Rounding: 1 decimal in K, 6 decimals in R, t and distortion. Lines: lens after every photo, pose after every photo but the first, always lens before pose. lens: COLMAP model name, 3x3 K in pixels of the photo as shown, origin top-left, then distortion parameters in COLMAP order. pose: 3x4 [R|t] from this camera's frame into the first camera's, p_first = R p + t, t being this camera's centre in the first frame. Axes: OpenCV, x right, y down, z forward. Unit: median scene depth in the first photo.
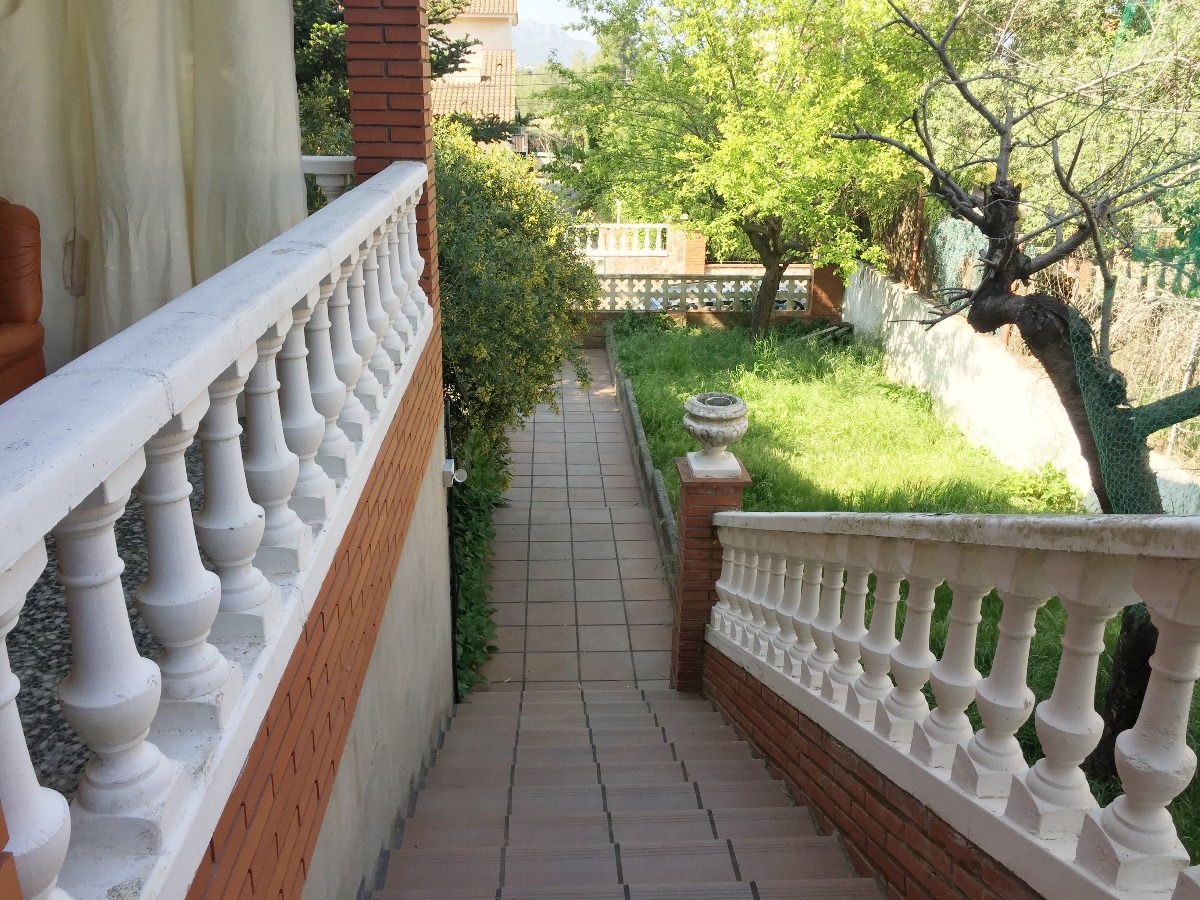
lens RADIAL K [[1023.0, 0, 596.1], [0, 1023.0, 450.1], [0, 0, 1]] dist [0.006108, 0.001082]
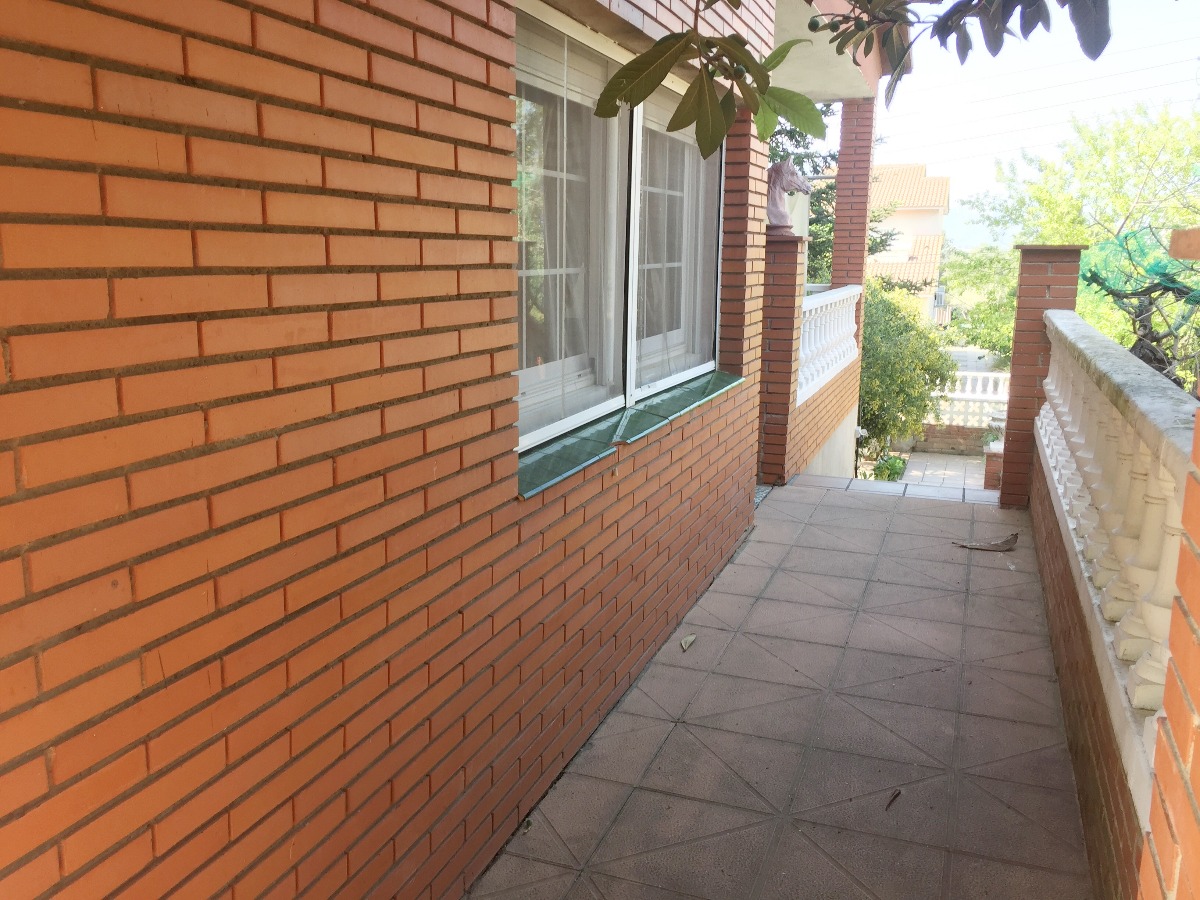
lens RADIAL K [[1023.0, 0, 600.2], [0, 1023.0, 448.2], [0, 0, 1]] dist [0.006108, 0.001082]
pose [[0.921232, 0.072319, -0.382233, 0.116772], [-0.135515, 0.980682, -0.141063, 0.284957], [0.364648, 0.181750, 0.913235, -0.739312]]
